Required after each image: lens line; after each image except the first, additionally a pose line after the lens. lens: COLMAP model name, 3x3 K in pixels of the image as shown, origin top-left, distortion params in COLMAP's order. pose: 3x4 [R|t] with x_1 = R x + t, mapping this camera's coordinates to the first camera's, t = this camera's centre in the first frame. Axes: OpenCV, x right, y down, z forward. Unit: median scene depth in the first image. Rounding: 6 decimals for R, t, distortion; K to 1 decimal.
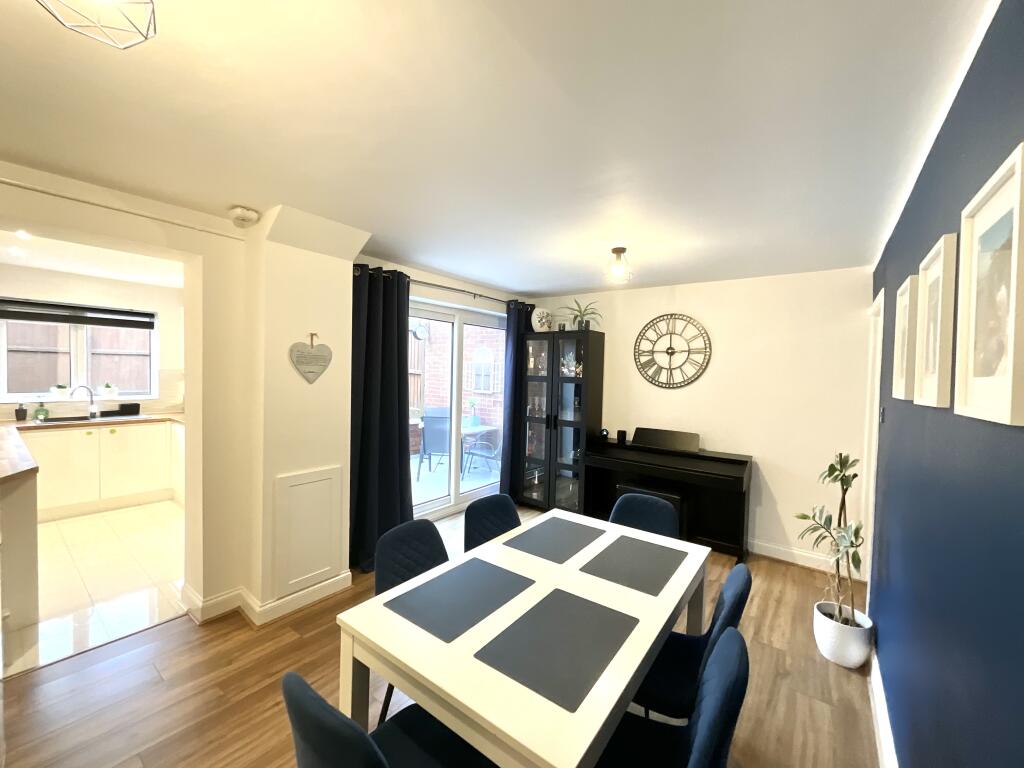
lens RADIAL K [[411.6, 0, 510.4], [0, 411.6, 381.2], [0, 0, 1]] dist [-0.009962, 0.000442]
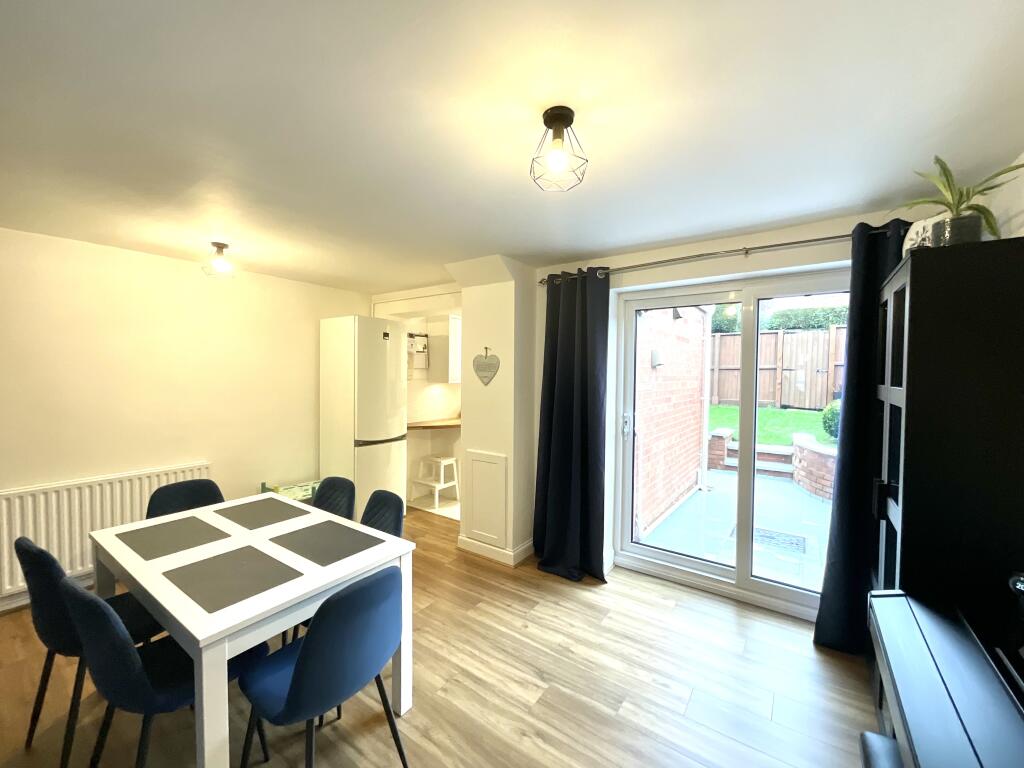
lens RADIAL K [[411.6, 0, 510.4], [0, 411.6, 381.2], [0, 0, 1]] dist [-0.009962, 0.000442]
pose [[0.026361, -0.000169, -0.999652, 0.820009], [-0.032343, 0.999476, -0.001022, -0.009611], [0.999129, 0.032359, 0.026342, 1.040753]]
